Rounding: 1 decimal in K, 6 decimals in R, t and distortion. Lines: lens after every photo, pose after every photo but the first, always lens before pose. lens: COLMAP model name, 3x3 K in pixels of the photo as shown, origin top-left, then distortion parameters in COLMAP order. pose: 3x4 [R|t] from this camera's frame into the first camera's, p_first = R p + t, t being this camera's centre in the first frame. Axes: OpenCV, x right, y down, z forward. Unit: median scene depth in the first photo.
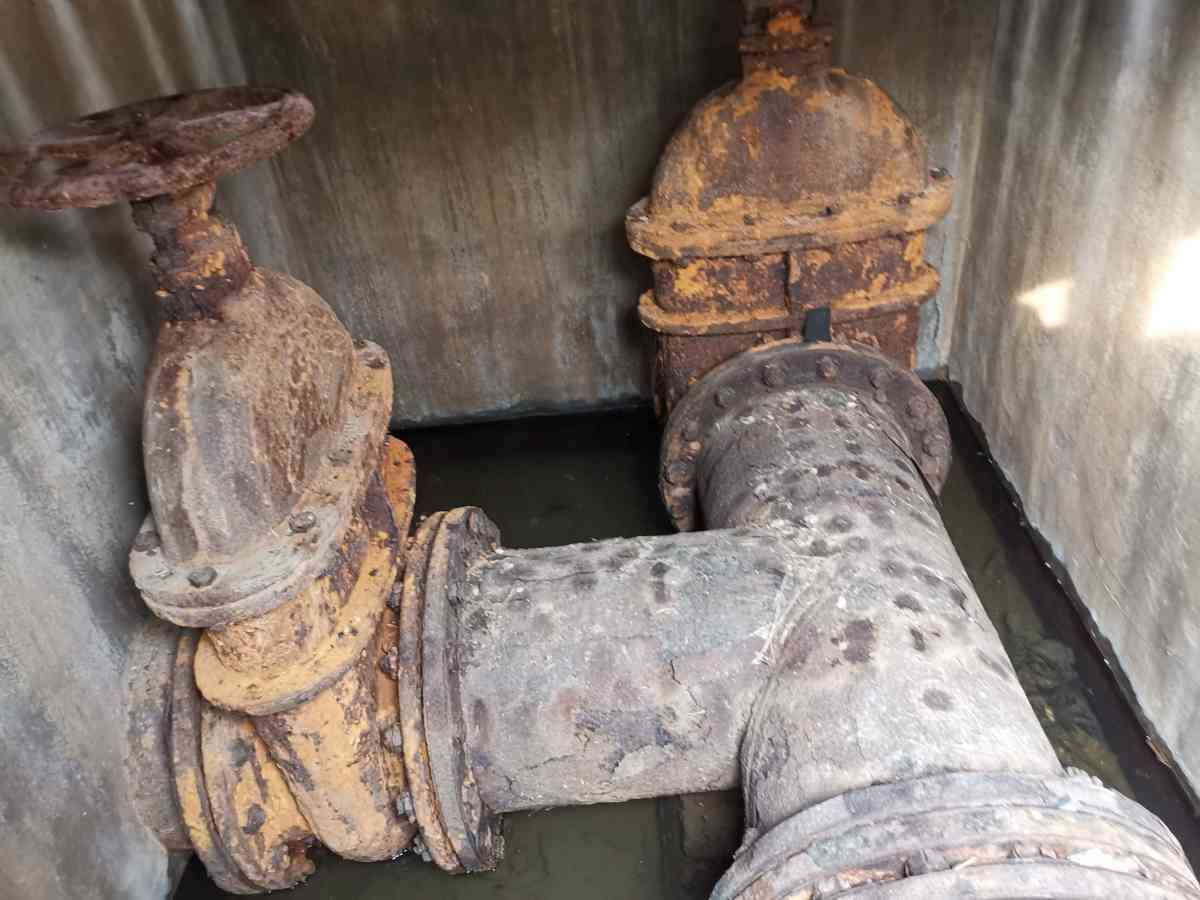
lens RADIAL K [[904.3, 0, 600.0], [0, 904.3, 450.0], [0, 0, 1]] dist [0.053137, -0.059618]
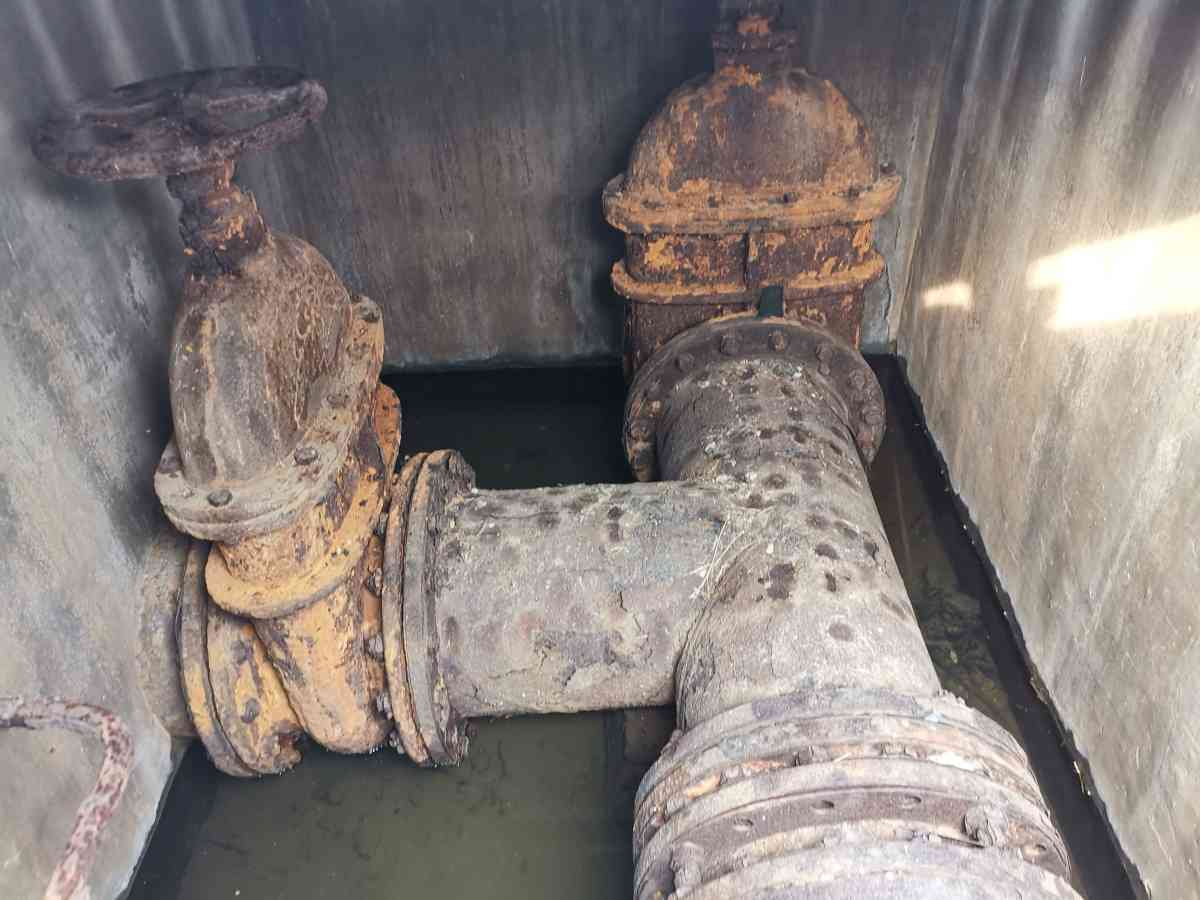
lens RADIAL K [[859.1, 0, 603.2], [0, 859.1, 479.3], [0, 0, 1]] dist [0.068199, -0.049186]
pose [[0.998008, 0.049395, 0.039240, 0.006401], [-0.052702, 0.994701, 0.088275, -0.005362], [-0.034672, -0.090167, 0.995323, -0.074196]]
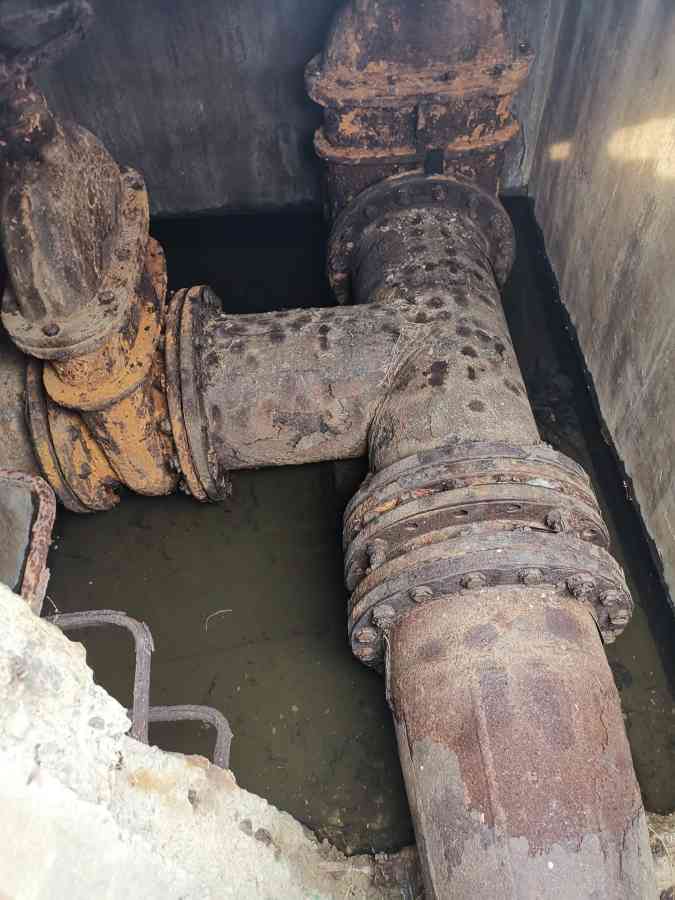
lens RADIAL K [[615.3, 0, 342.7], [0, 615.3, 453.1], [0, 0, 1]] dist [0.074237, -0.037432]
pose [[0.995709, -0.000375, 0.092537, -0.003589], [-0.030143, 0.944140, 0.328163, -0.024322], [-0.087491, -0.329545, 0.940078, -0.122599]]
